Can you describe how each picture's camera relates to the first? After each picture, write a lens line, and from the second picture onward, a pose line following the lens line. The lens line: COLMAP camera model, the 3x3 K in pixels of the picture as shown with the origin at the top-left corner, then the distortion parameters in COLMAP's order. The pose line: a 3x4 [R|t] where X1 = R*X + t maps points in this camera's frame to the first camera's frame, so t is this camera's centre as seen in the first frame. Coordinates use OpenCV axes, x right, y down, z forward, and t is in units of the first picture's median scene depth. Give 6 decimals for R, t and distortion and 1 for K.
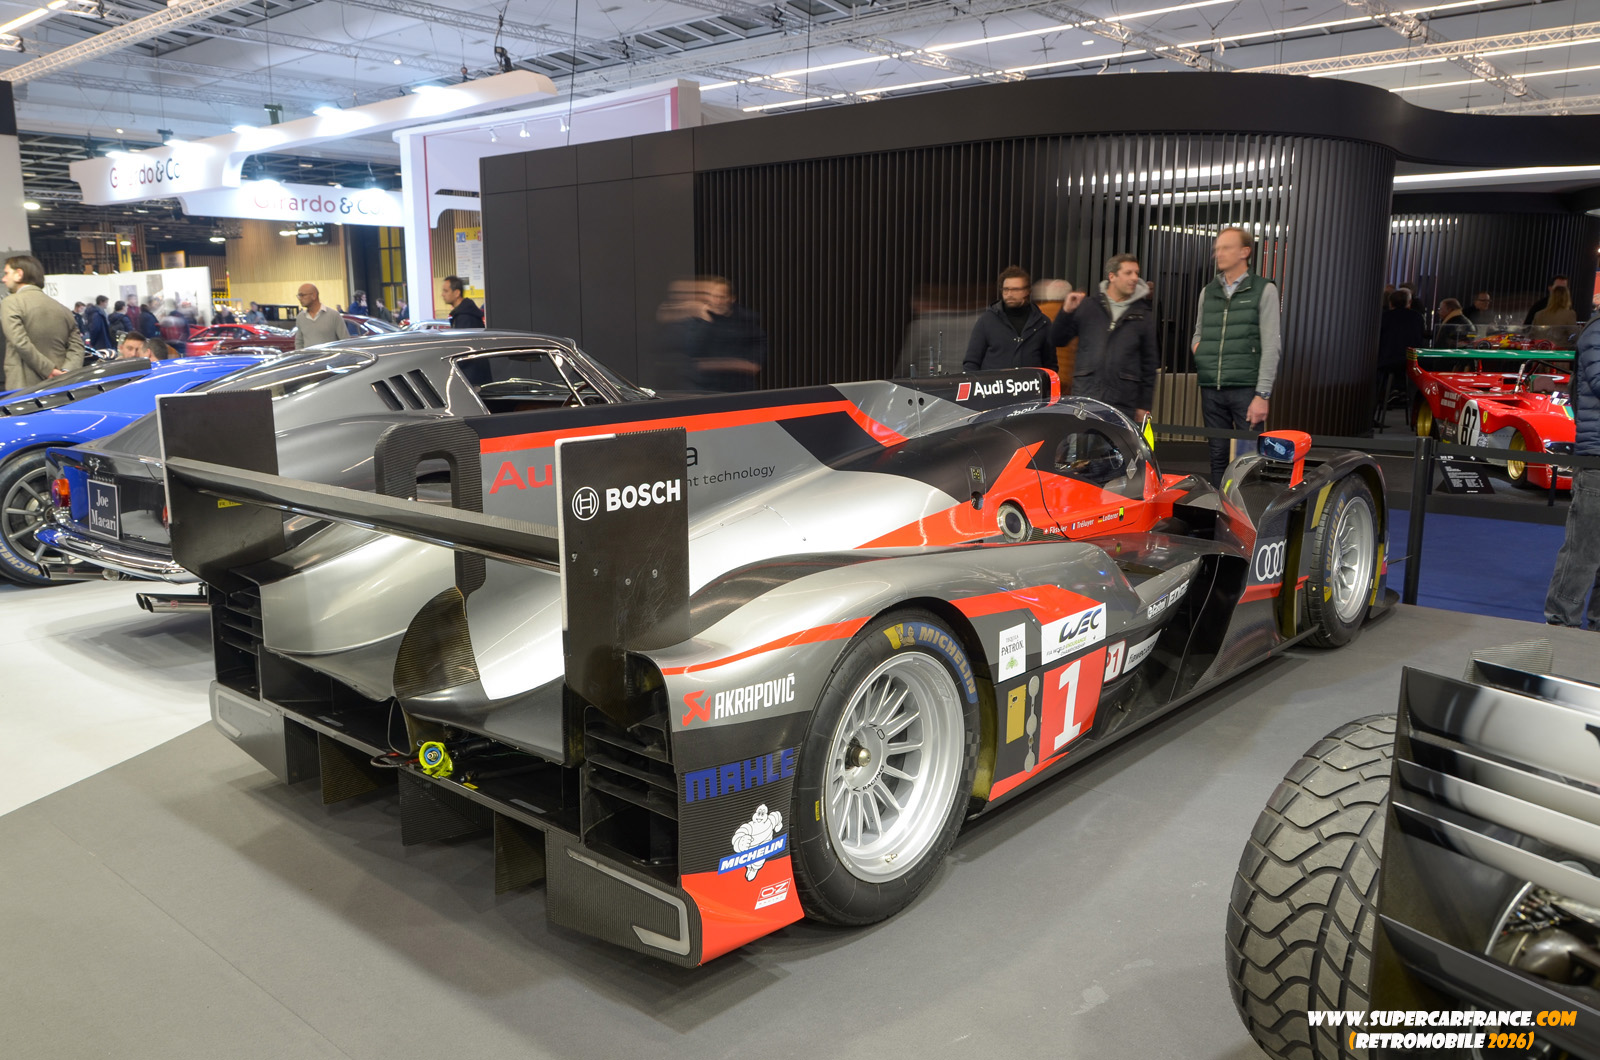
lens RADIAL K [[1256.4, 0, 789.5], [0, 1256.4, 535.1], [0, 0, 1]] dist [-0.018170, 0.009021]
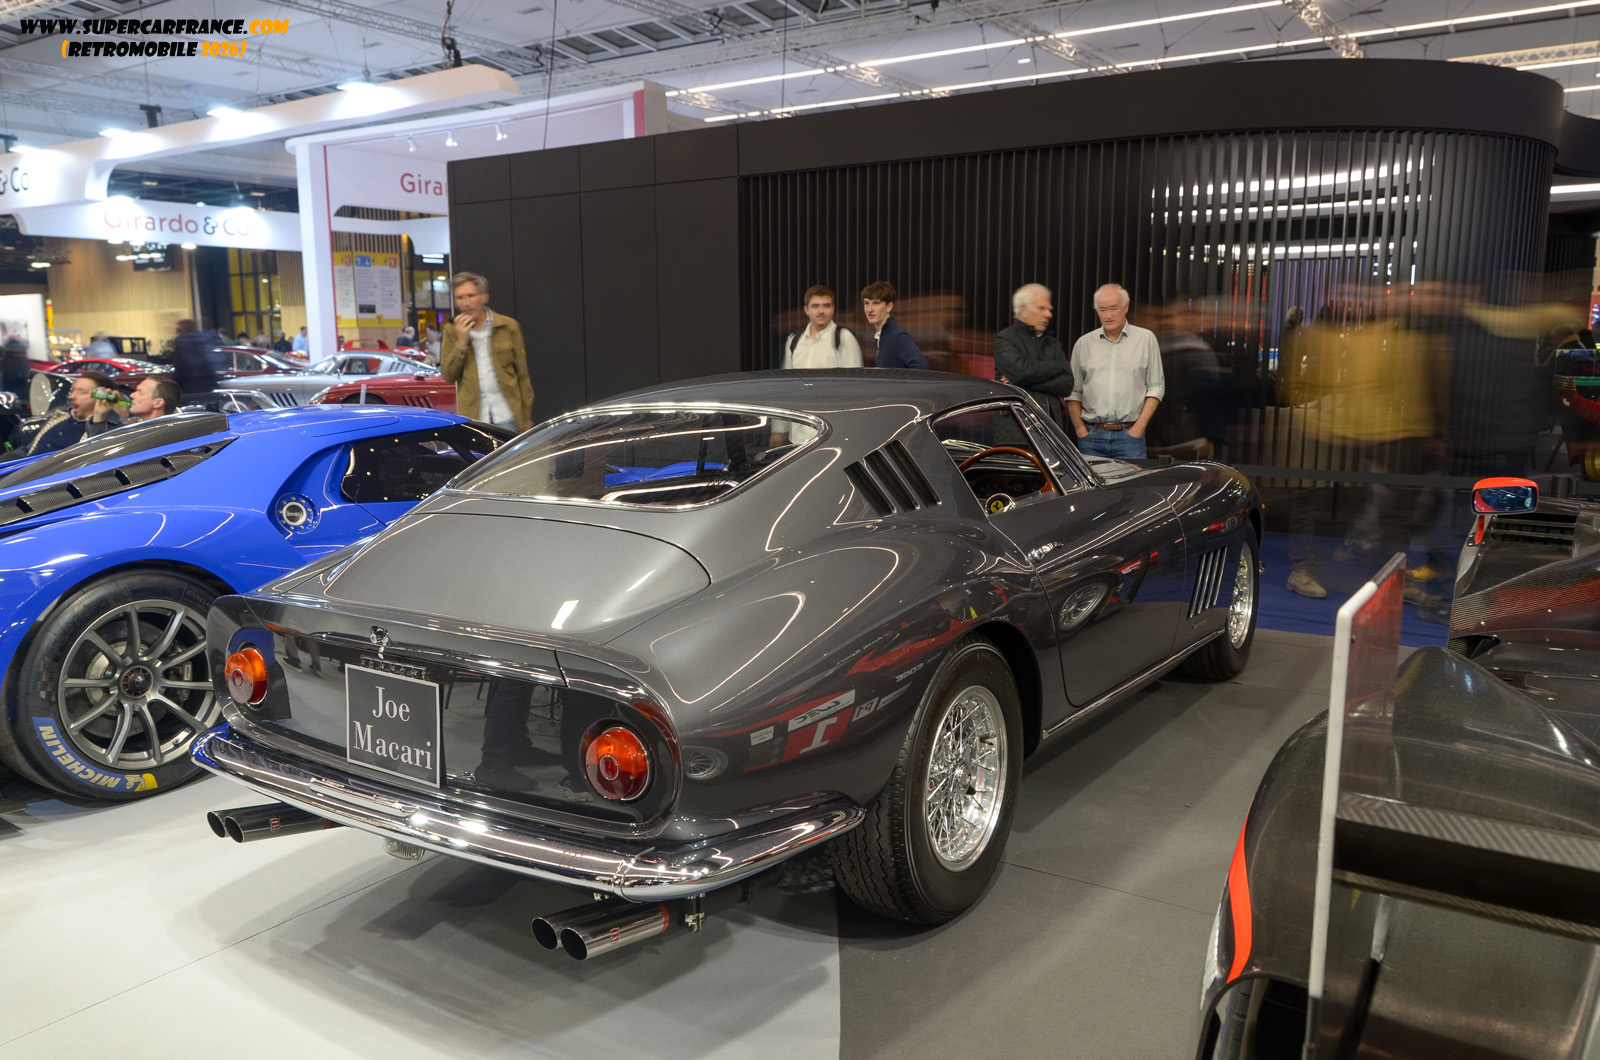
lens RADIAL K [[1256.4, 0, 810.2], [0, 1256.4, 535.1], [0, 0, 1]] dist [-0.018170, 0.009021]
pose [[0.990442, -0.027526, 0.135153, -0.082487], [0.030410, 0.999351, -0.019322, -0.015622], [-0.134534, 0.023247, 0.990636, 0.085524]]
